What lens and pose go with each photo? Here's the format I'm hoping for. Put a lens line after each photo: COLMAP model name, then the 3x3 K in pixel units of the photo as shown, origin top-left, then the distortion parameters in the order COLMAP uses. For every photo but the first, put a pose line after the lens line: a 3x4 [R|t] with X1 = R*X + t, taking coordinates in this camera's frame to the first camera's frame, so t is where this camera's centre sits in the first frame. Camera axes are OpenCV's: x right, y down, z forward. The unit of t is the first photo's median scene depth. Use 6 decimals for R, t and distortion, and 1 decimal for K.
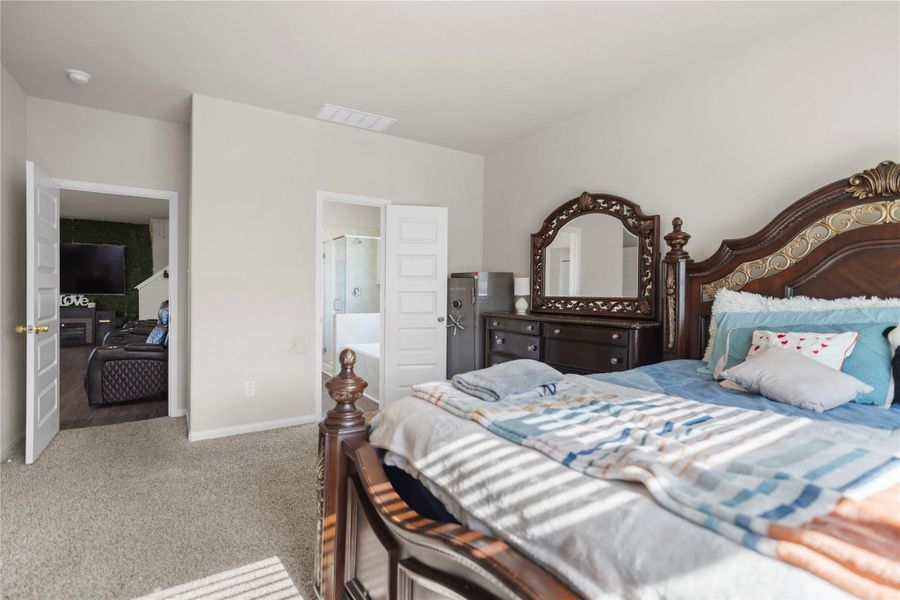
lens RADIAL K [[436.3, 0, 449.0], [0, 436.3, 287.1], [0, 0, 1]] dist [0.000332, -0.000122]
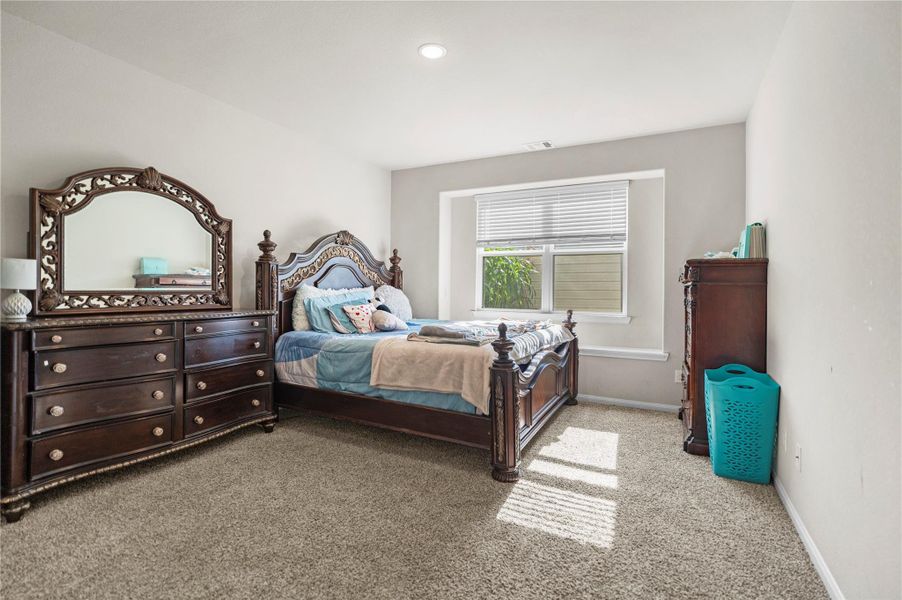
lens RADIAL K [[437.2, 0, 450.0], [0, 437.2, 287.1], [0, 0, 1]] dist [0.000332, -0.000122]
pose [[-0.483681, 0.001119, 0.875243, -0.675197], [-0.011447, 0.999906, -0.007604, 0.015166], [-0.875169, -0.013696, -0.483623, 0.844465]]
